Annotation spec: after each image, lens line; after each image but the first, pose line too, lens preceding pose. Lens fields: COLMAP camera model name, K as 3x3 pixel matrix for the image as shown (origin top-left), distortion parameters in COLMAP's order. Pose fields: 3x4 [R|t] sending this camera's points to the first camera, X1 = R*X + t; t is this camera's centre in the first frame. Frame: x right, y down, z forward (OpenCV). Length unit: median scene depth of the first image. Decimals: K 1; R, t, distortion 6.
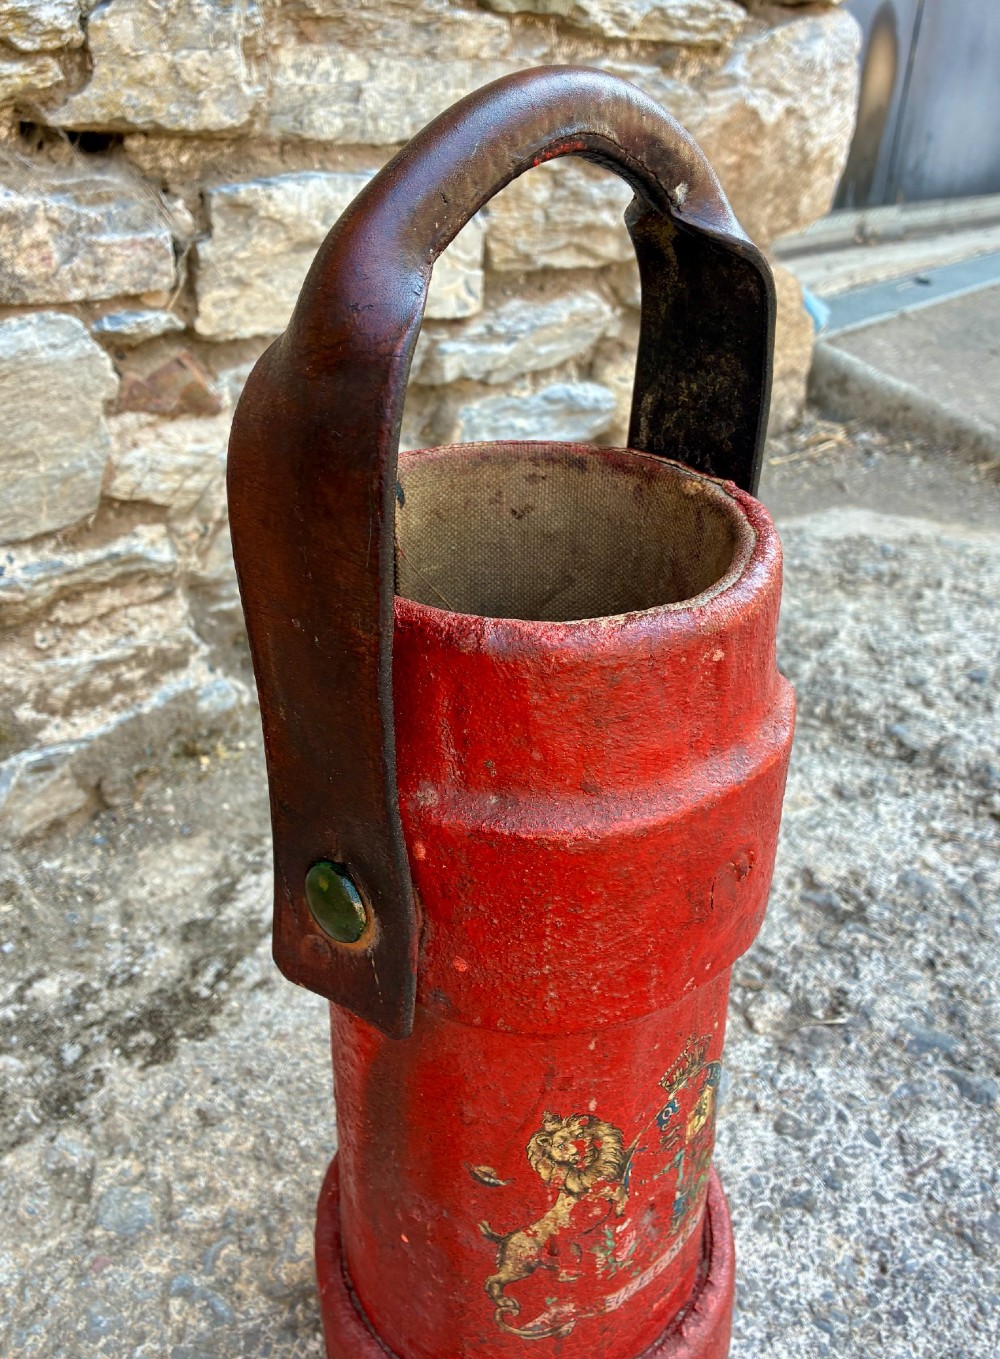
lens RADIAL K [[1302.5, 0, 538.3], [0, 1302.5, 628.3], [0, 0, 1]] dist [0.028713, 0.000000]
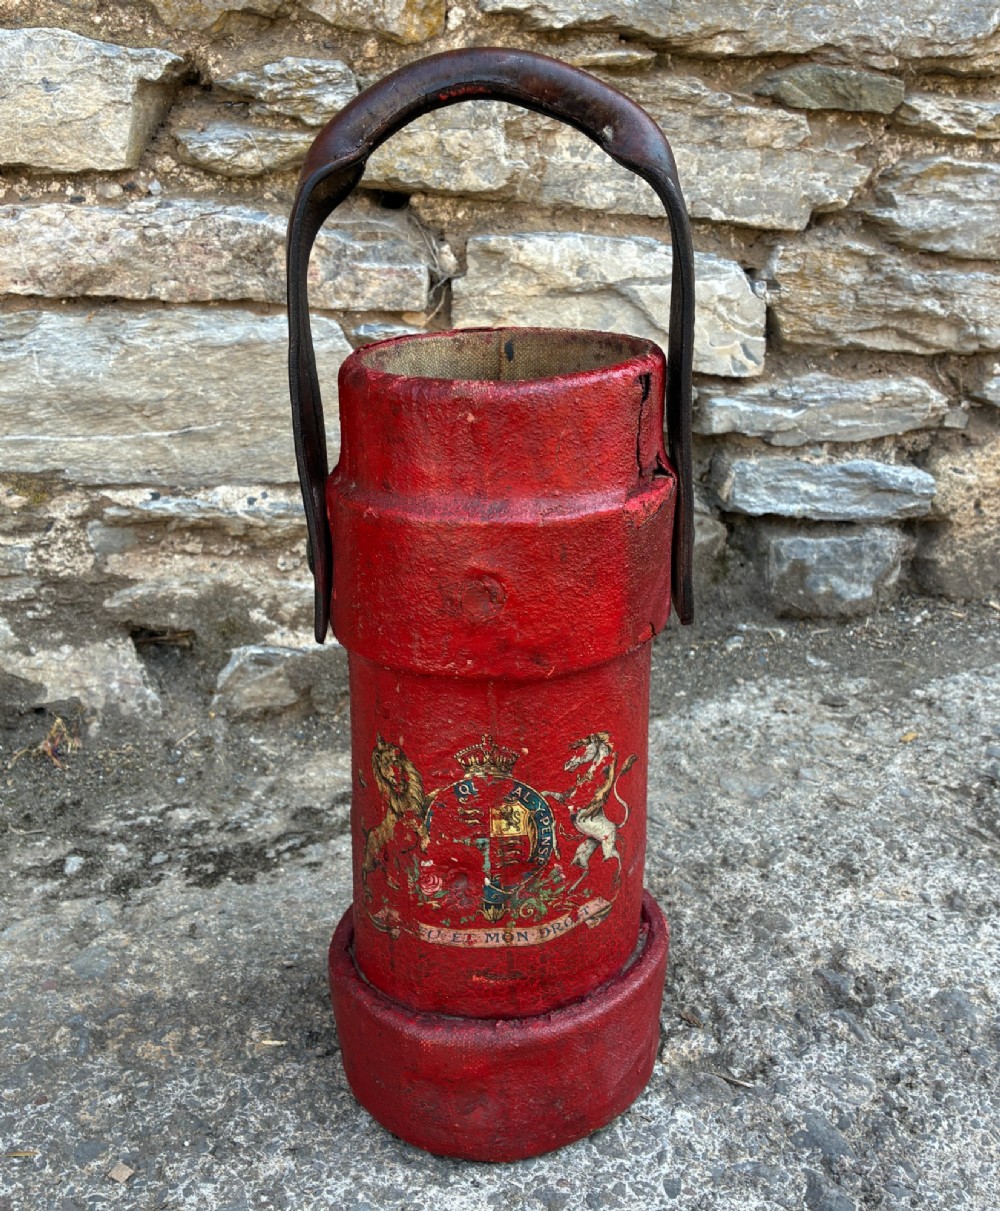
lens RADIAL K [[1230.4, 0, 502.0], [0, 1230.4, 547.0], [0, 0, 1]] dist [0.021017, 0.000000]
pose [[0.818925, 0.155210, -0.552514, 0.490891], [-0.243429, 0.965780, -0.089502, 0.051238], [0.519716, 0.207794, 0.828684, 0.101598]]
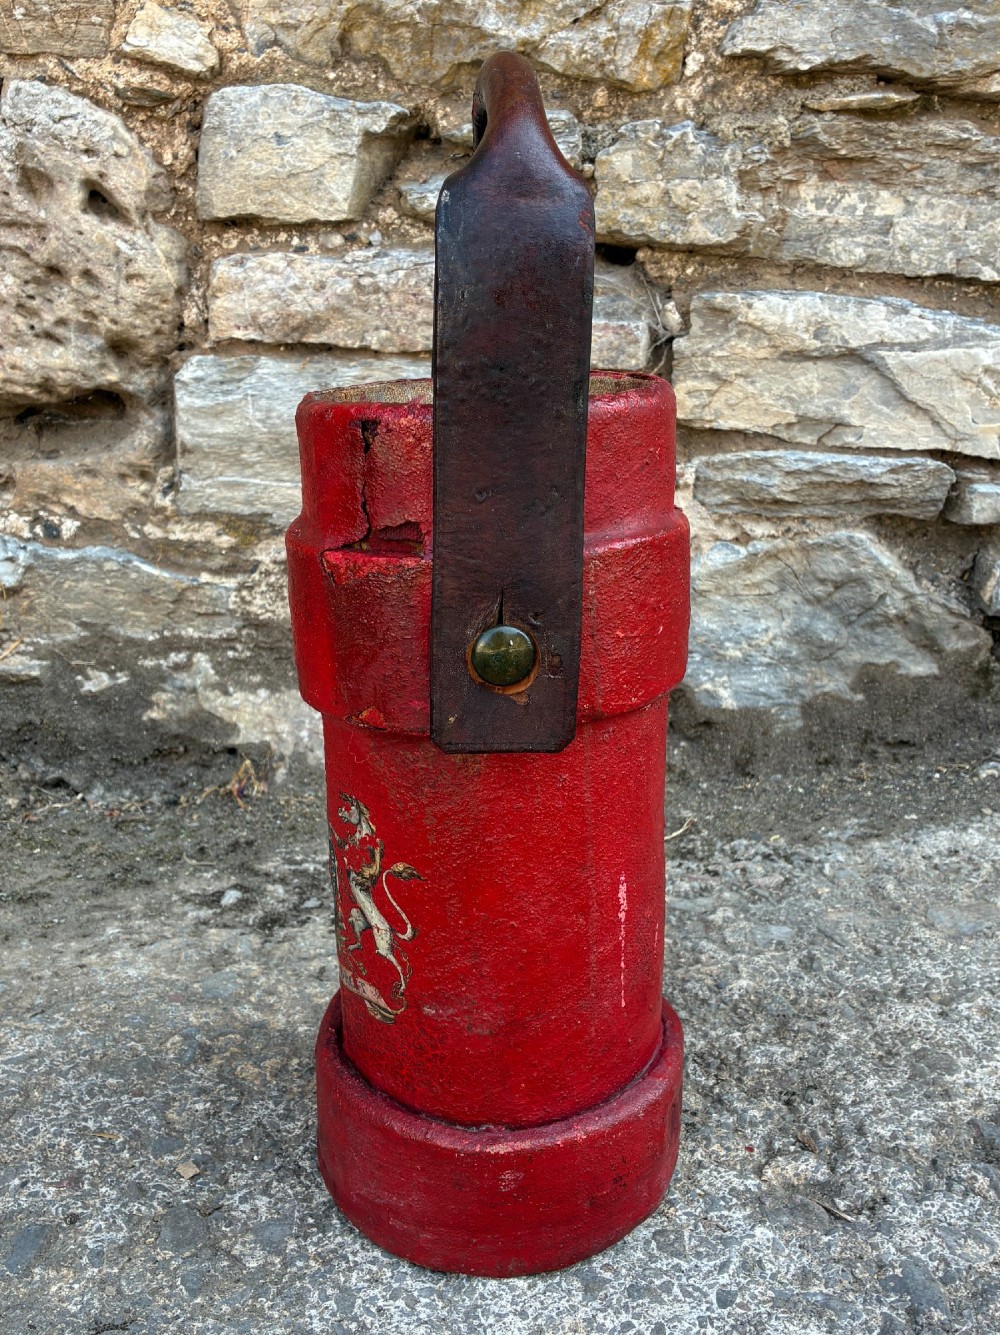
lens RADIAL K [[1371.4, 0, 493.1], [0, 1371.4, 612.3], [0, 0, 1]] dist [0.027971, 0.000000]
pose [[0.621537, 0.182093, -0.761928, 0.652700], [-0.344706, 0.936962, -0.057267, 0.068372], [0.703470, 0.298234, 0.645125, 0.165720]]
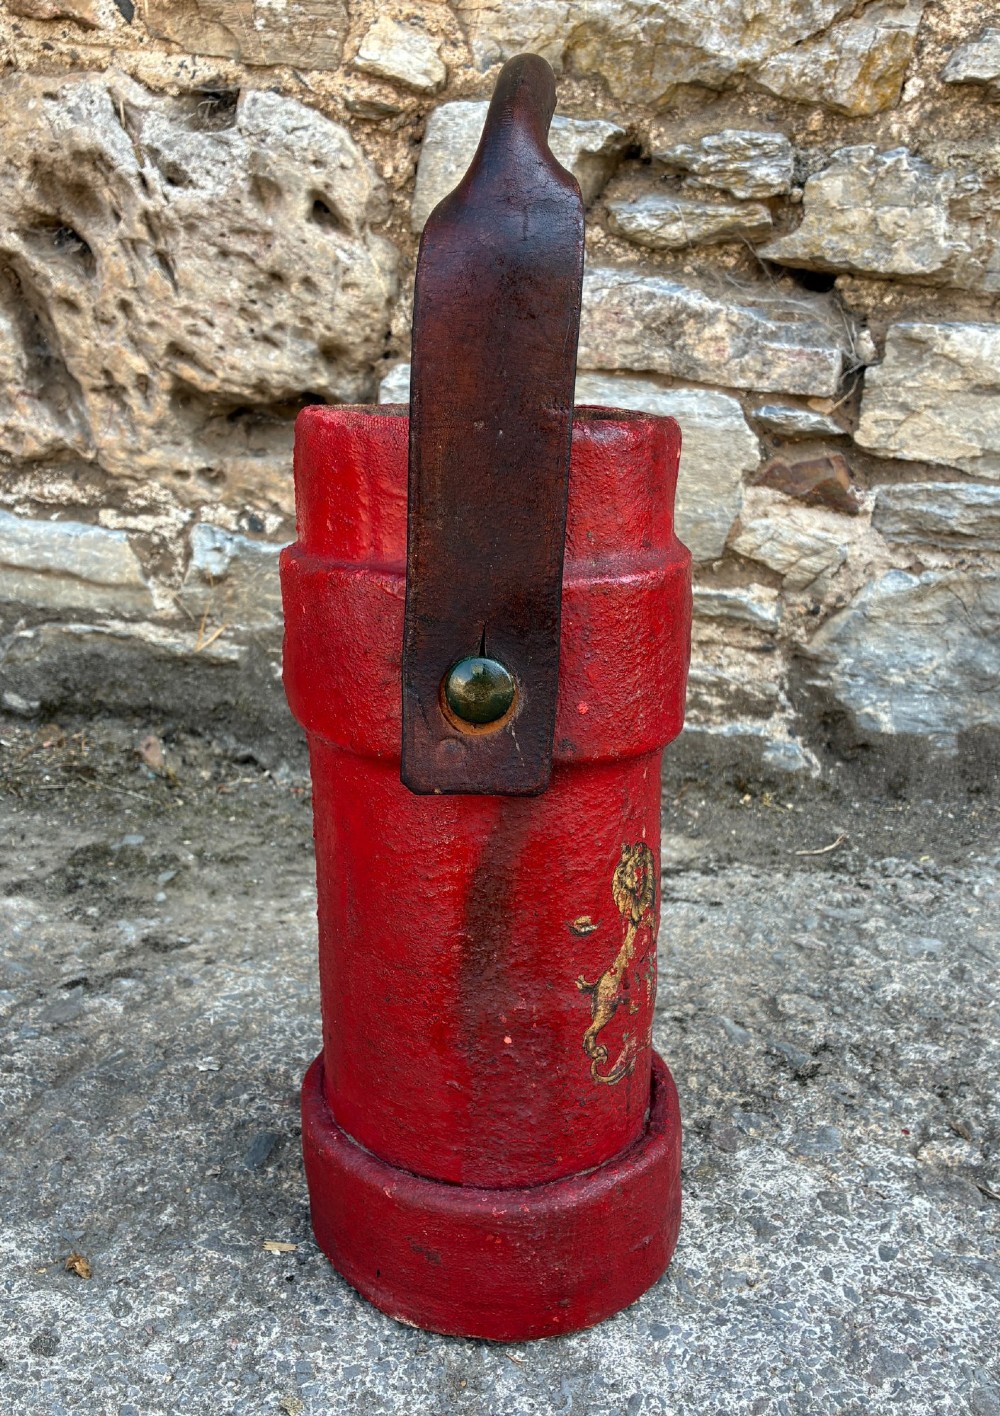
lens RADIAL K [[1355.1, 0, 468.9], [0, 1355.1, 730.5], [0, 0, 1]] dist [0.027029, 0.000000]
pose [[0.539402, 0.274572, -0.796025, 0.655911], [-0.404522, 0.913608, 0.041017, 0.113739], [0.738517, 0.299885, 0.603872, 0.076924]]
